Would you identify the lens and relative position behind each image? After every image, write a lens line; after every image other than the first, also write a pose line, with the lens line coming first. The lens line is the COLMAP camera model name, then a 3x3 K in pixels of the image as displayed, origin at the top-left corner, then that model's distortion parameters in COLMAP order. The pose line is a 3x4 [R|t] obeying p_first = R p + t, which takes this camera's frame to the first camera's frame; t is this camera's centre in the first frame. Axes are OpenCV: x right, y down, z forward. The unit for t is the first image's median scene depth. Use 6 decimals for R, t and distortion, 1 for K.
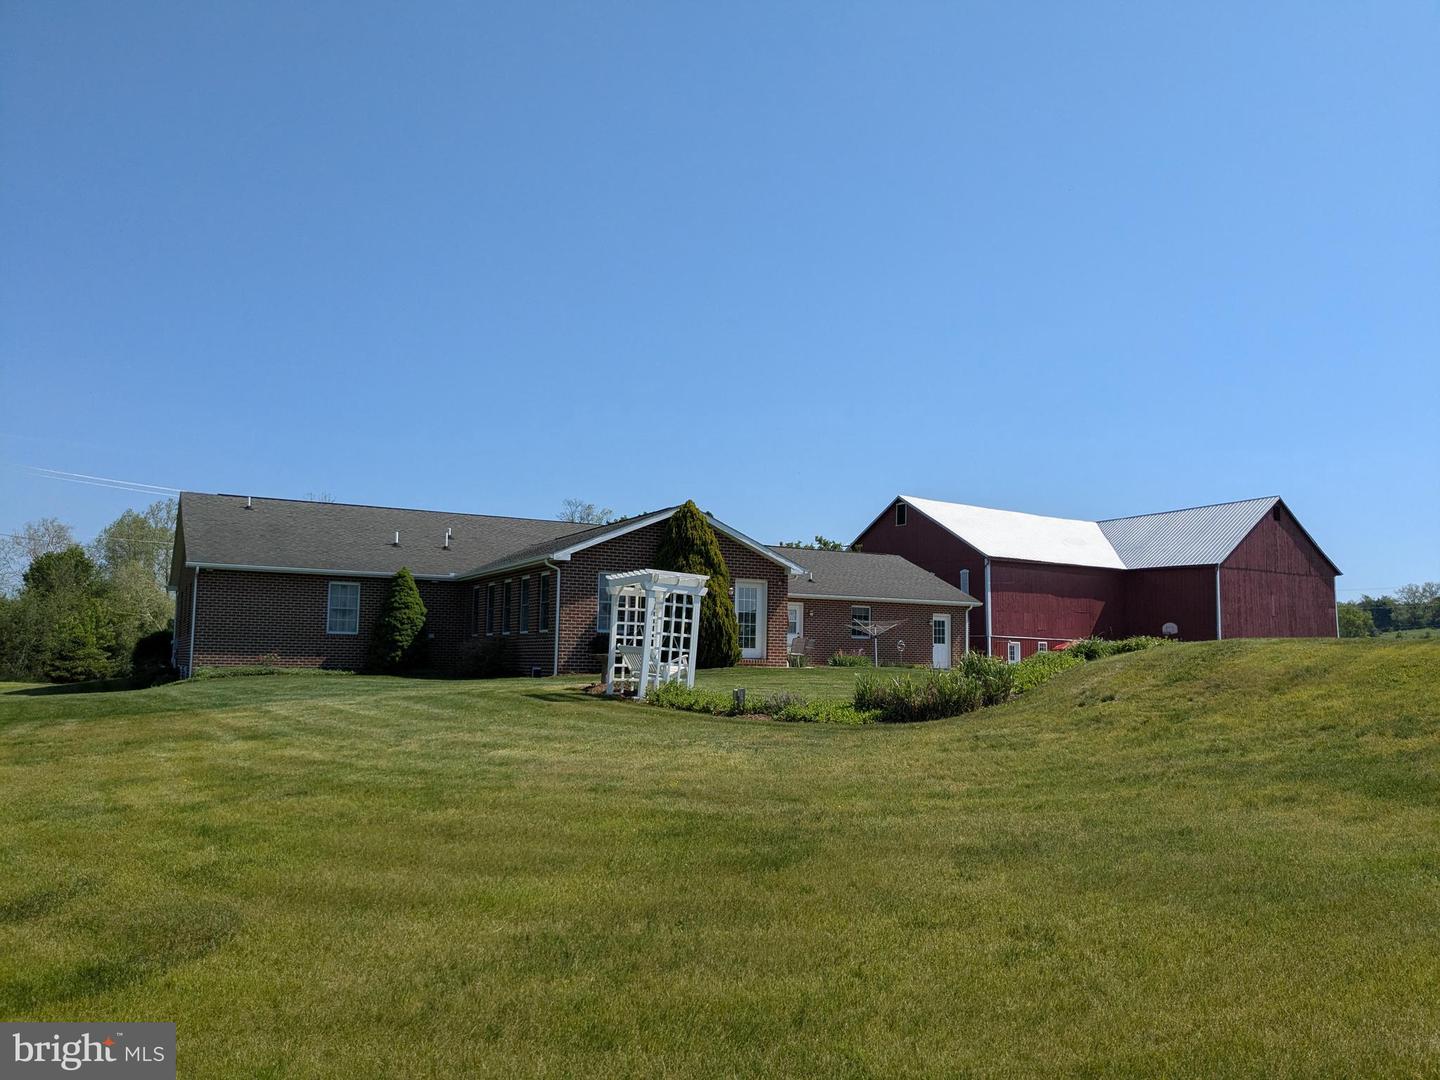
lens RADIAL K [[1133.7, 0, 719.1], [0, 1133.7, 561.9], [0, 0, 1]] dist [0.028415, -0.009301]
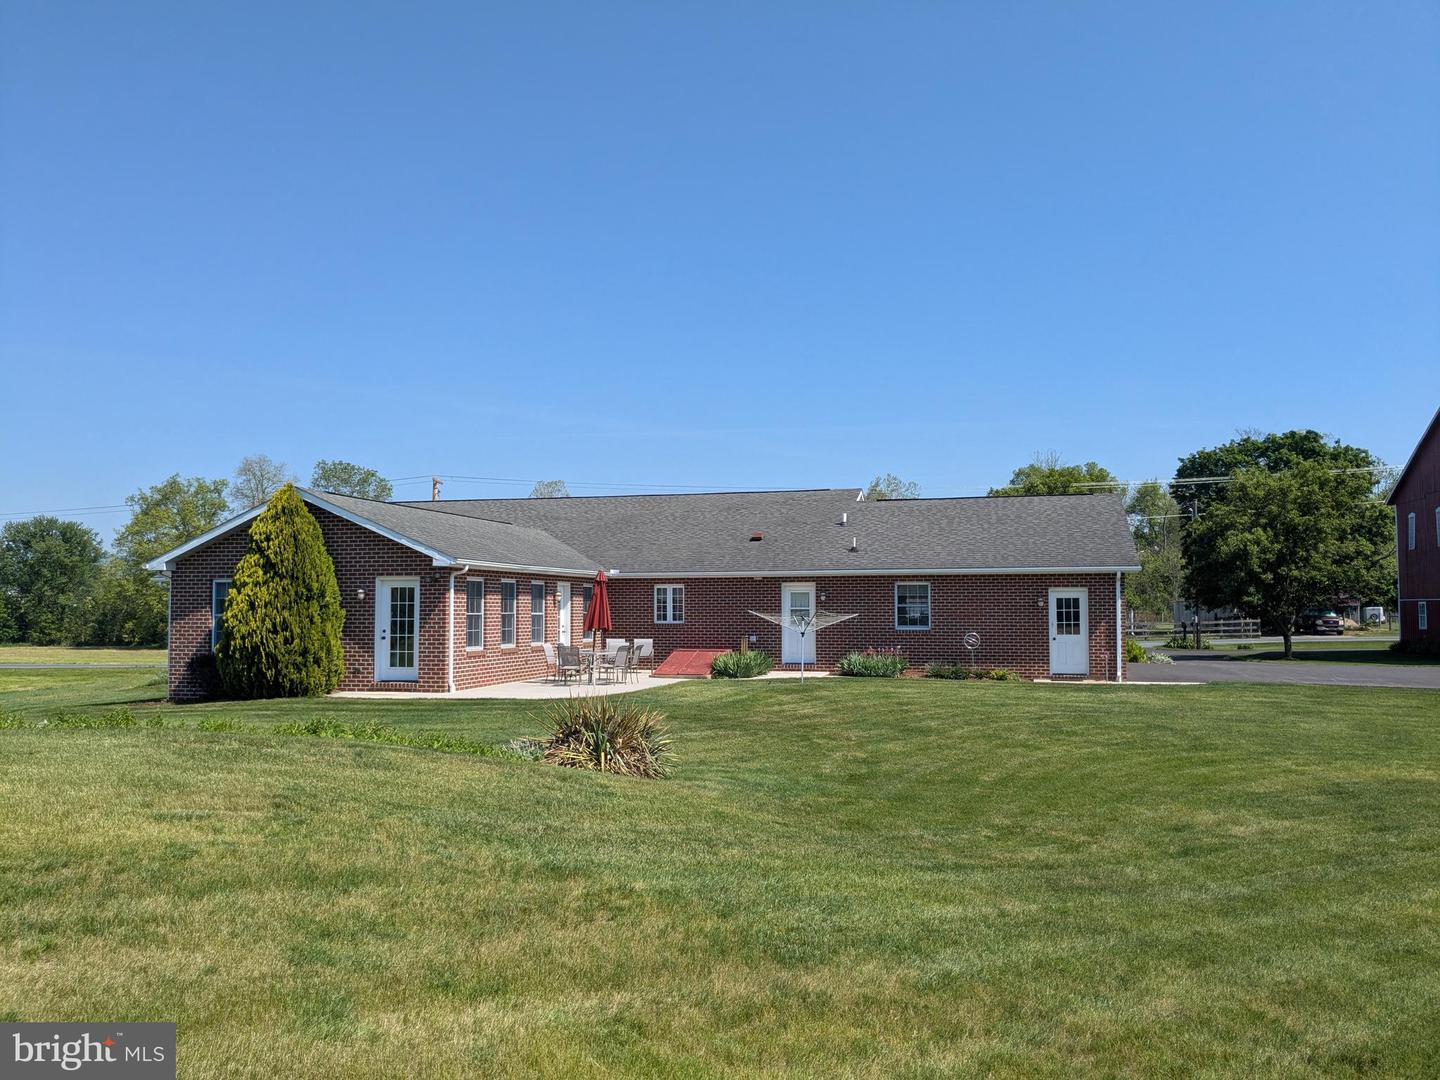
lens RADIAL K [[1133.7, 0, 719.1], [0, 1133.7, 561.9], [0, 0, 1]] dist [0.028415, -0.009301]
pose [[0.735700, -0.048722, -0.675553, 0.624066], [0.077029, 0.996957, 0.011985, 0.012060], [0.672913, -0.060855, 0.737214, 0.528178]]
